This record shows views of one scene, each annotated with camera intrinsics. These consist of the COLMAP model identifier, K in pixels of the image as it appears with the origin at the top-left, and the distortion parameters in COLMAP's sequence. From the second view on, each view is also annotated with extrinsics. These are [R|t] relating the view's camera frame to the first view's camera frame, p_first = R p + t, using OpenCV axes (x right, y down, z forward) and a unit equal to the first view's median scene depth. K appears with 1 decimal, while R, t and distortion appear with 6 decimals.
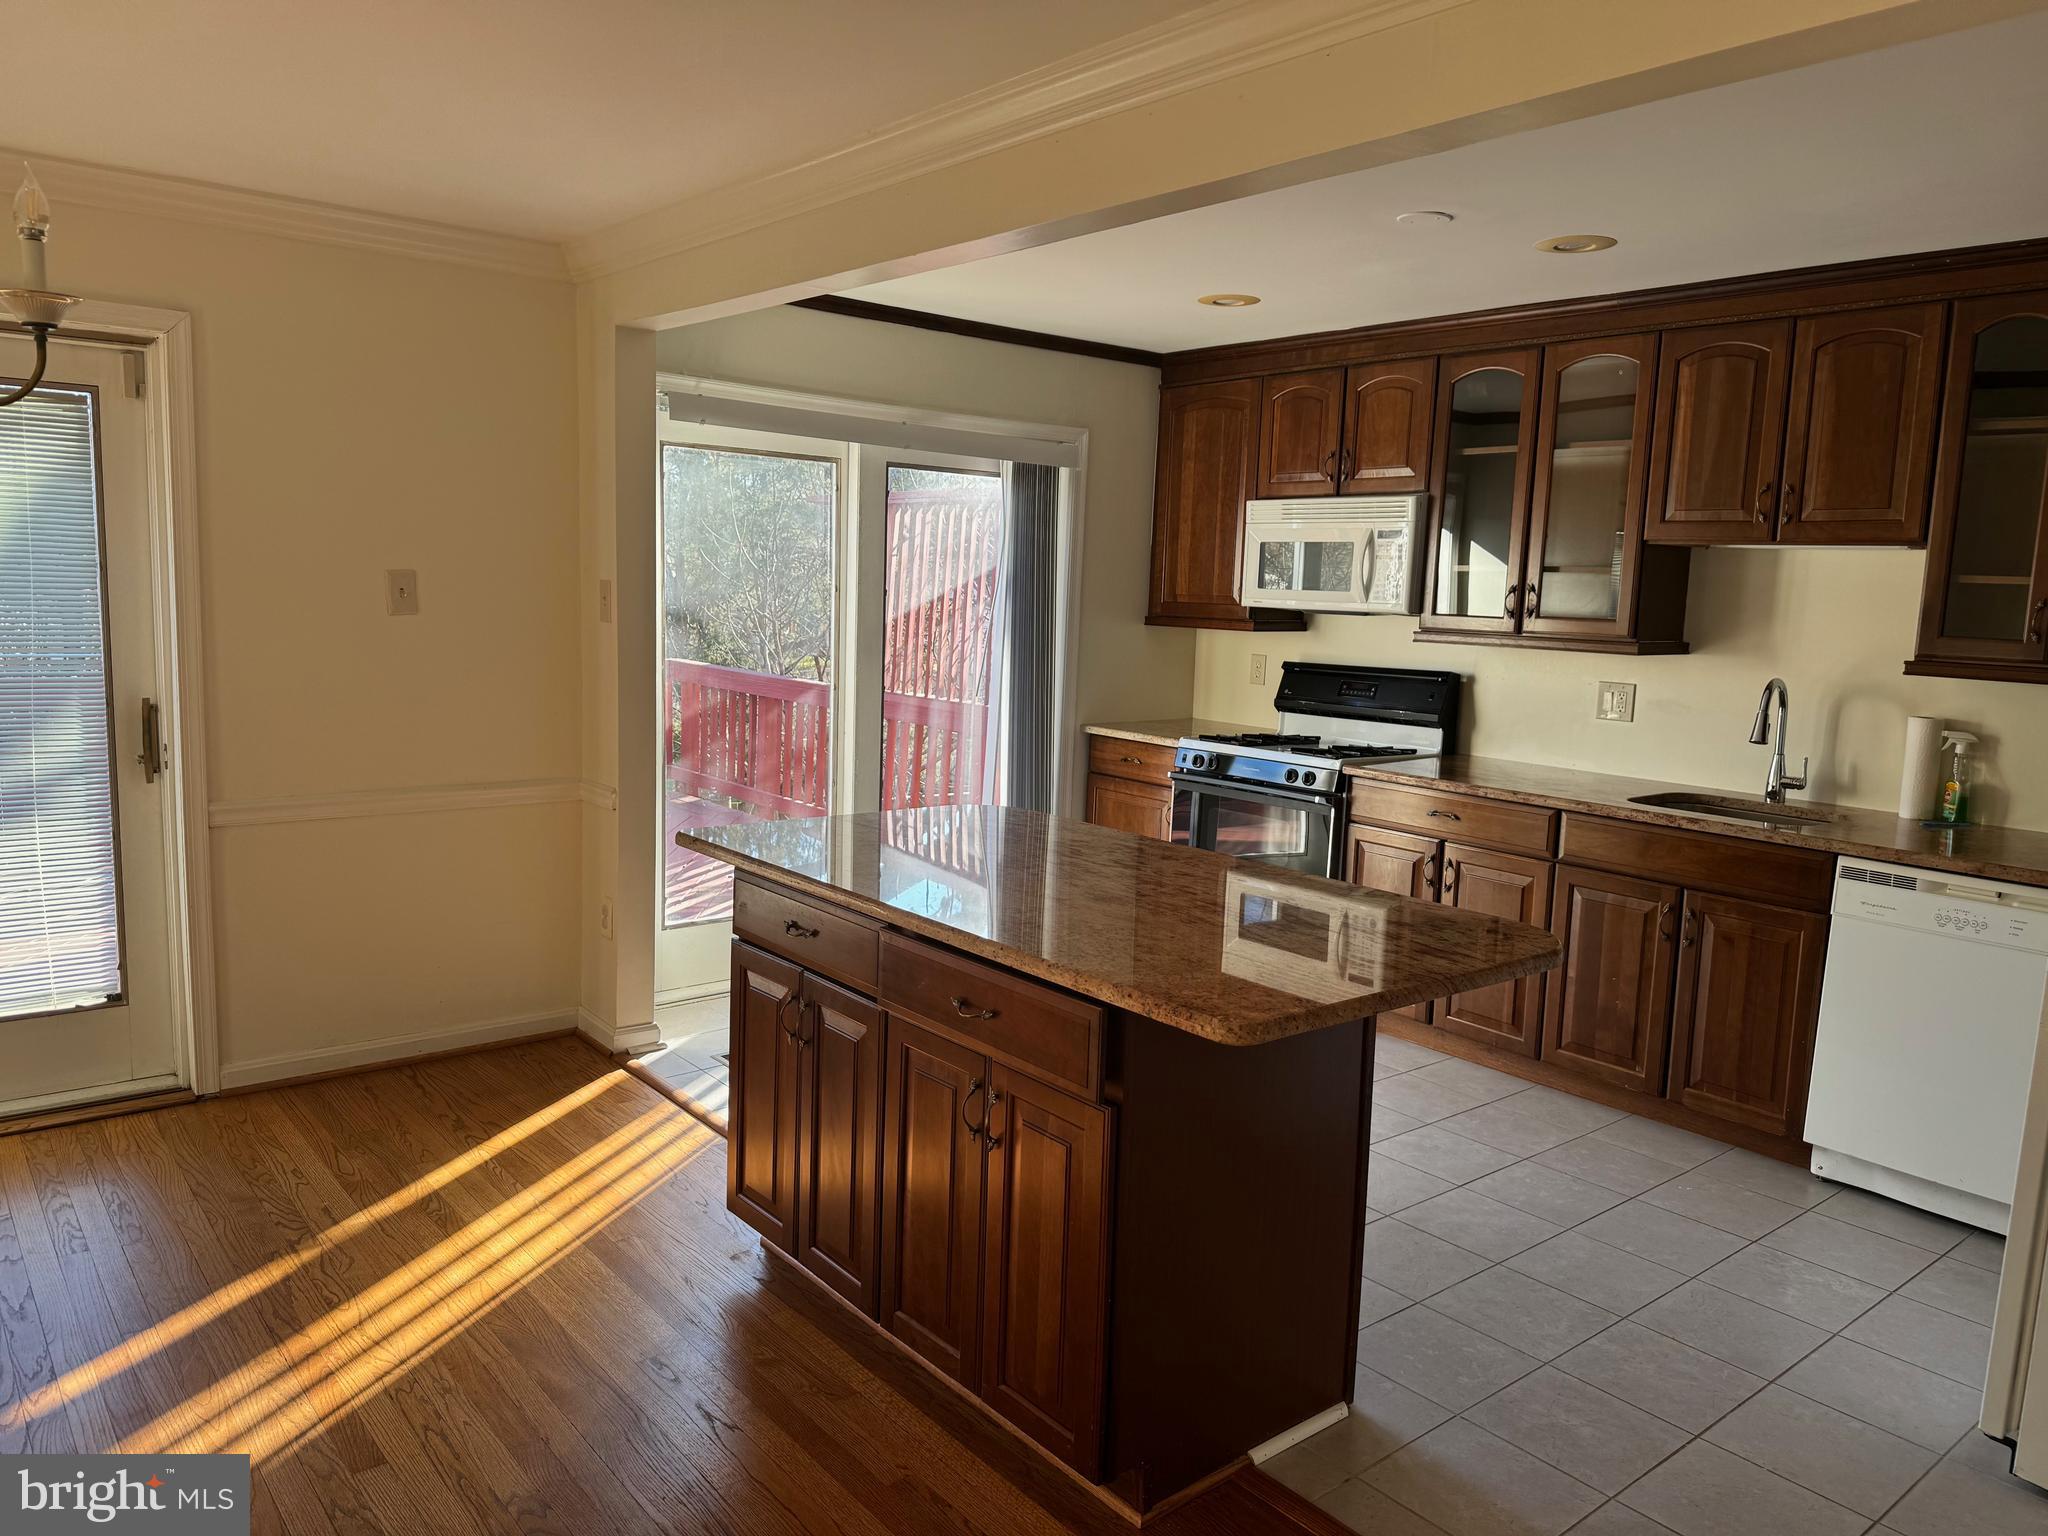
lens RADIAL K [[1437.9, 0, 1024.0], [0, 1437.9, 768.0], [0, 0, 1]] dist [0.058828, -0.068861]
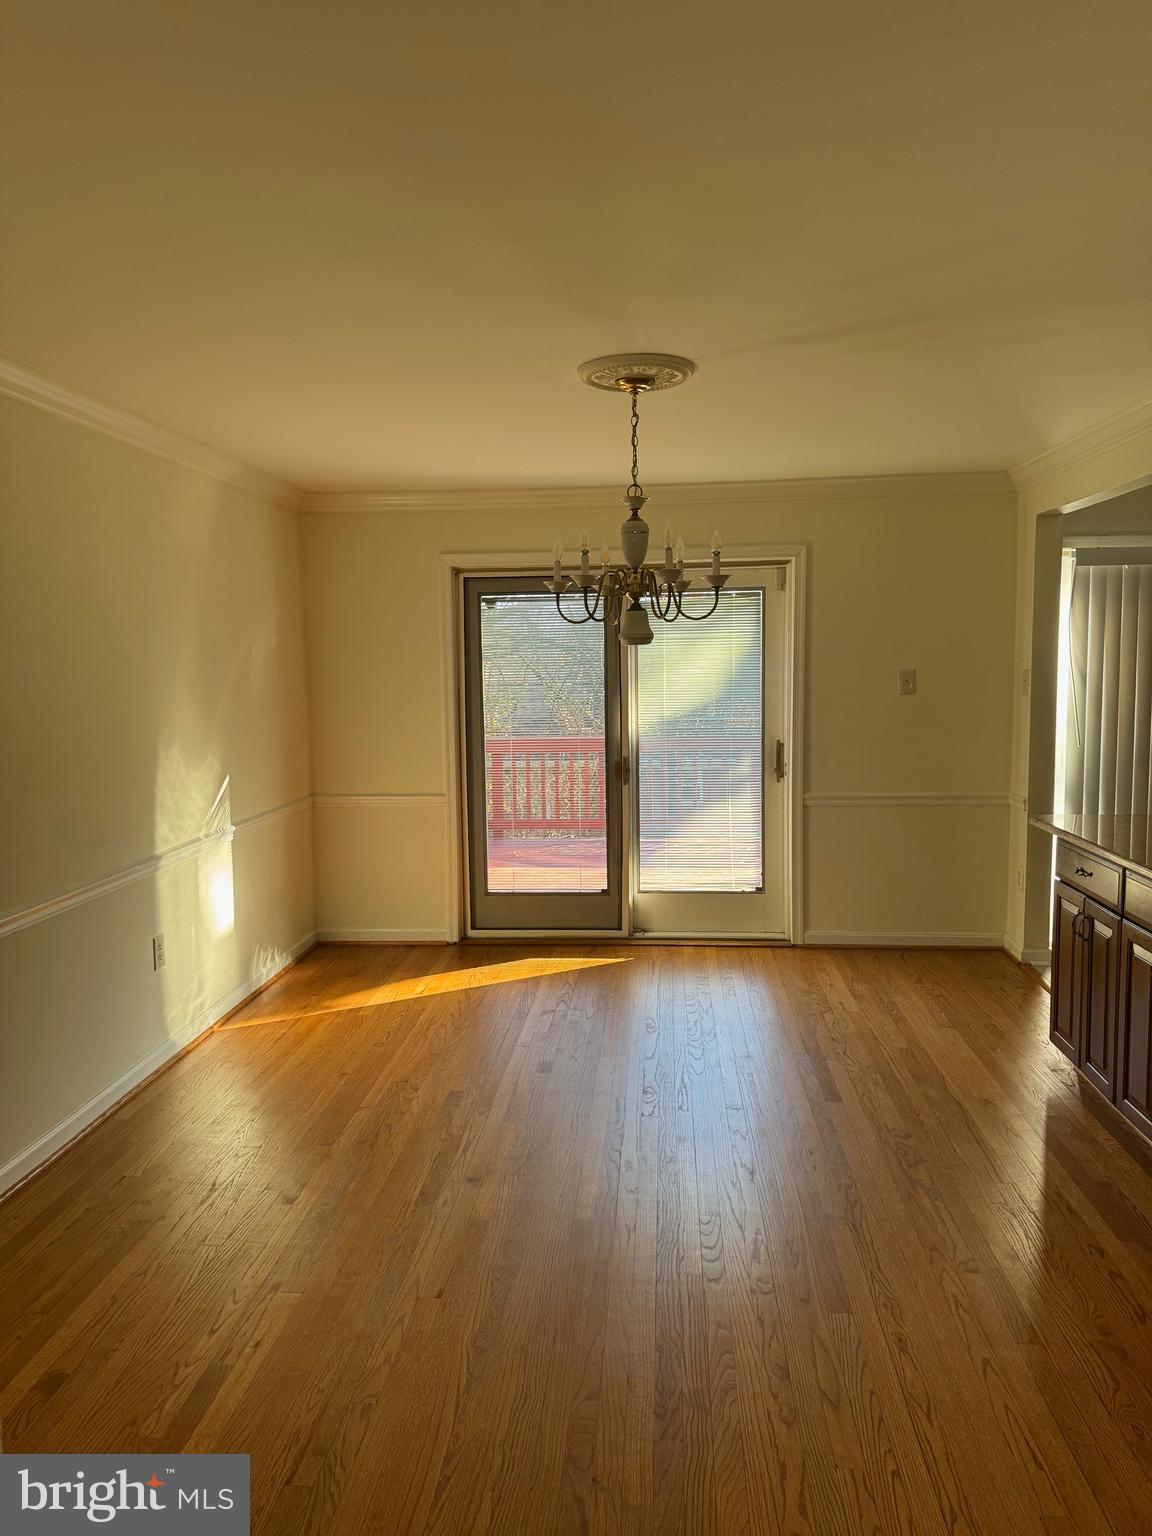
lens RADIAL K [[1078.4, 0, 574.5], [0, 1078.4, 774.1], [0, 0, 1]] dist [0.058828, -0.068861]
pose [[0.717406, 0.026478, -0.696152, 0.208656], [-0.050533, 0.998623, -0.014094, 0.031144], [0.694820, 0.045290, 0.717756, -0.233789]]
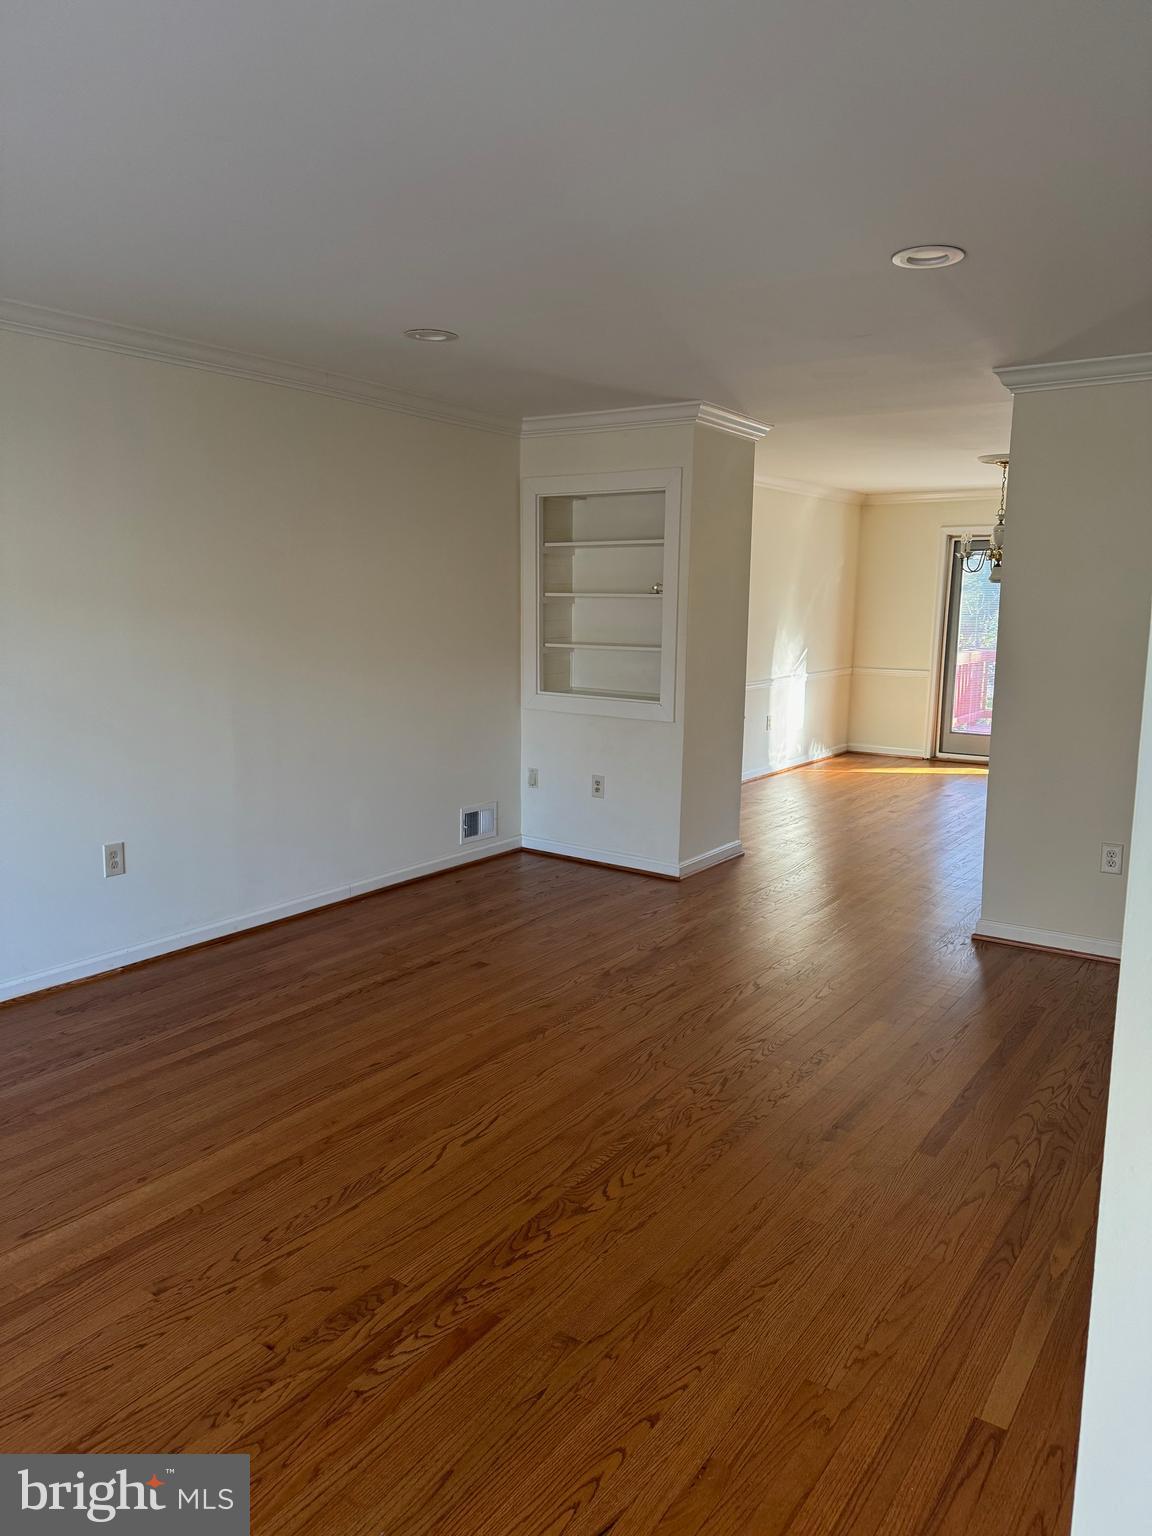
lens RADIAL K [[1078.4, 0, 574.5], [0, 1078.4, 774.1], [0, 0, 1]] dist [0.058828, -0.068861]
pose [[0.272533, 0.125621, -0.953910, 1.212112], [-0.126940, 0.987468, 0.093773, 0.147860], [0.953736, 0.095533, 0.285064, -0.751555]]
